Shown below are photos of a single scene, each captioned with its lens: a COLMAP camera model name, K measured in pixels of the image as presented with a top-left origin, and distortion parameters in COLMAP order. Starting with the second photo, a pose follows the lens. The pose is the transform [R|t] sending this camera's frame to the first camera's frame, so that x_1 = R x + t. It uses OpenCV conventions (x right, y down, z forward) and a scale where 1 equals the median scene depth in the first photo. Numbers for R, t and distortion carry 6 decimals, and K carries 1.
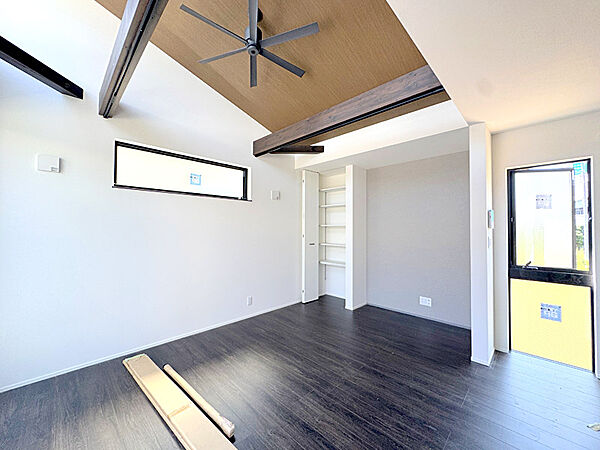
lens RADIAL K [[241.5, 0, 298.0], [0, 241.5, 224.9], [0, 0, 1]] dist [0.002276, -0.000693]
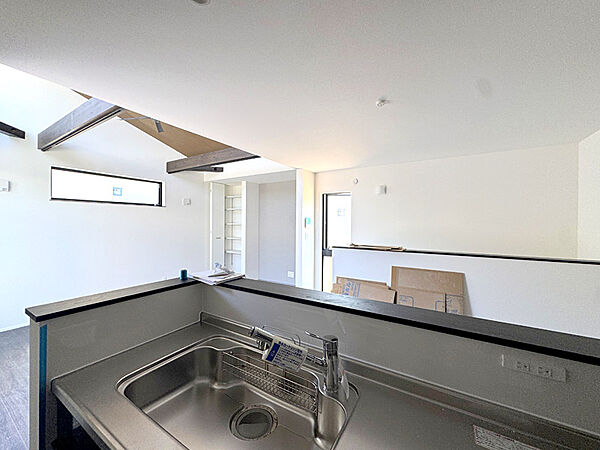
lens RADIAL K [[241.5, 0, 298.0], [0, 241.5, 223.9], [0, 0, 1]] dist [0.002276, -0.000693]
pose [[0.973728, -0.000852, 0.227711, 0.202712], [-0.004482, 0.999728, 0.022905, -0.034576], [-0.227668, -0.023324, 0.973459, -0.443981]]
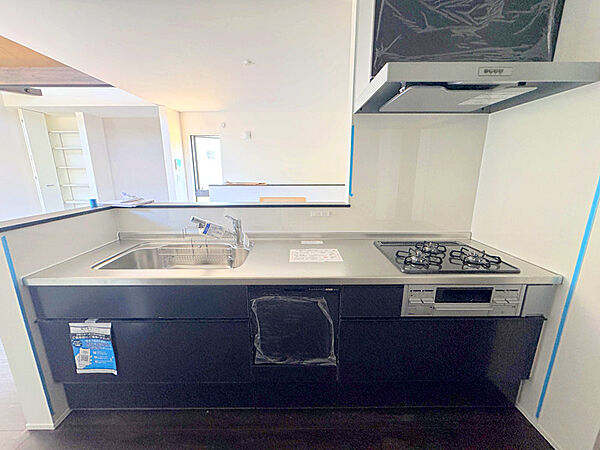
lens RADIAL K [[241.5, 0, 299.0], [0, 241.5, 223.6], [0, 0, 1]] dist [0.002276, -0.000693]
pose [[0.706165, -0.162057, 0.689252, 0.077562], [-0.004982, 0.972294, 0.233710, -0.012603], [-0.708030, -0.168472, 0.685792, -0.586448]]
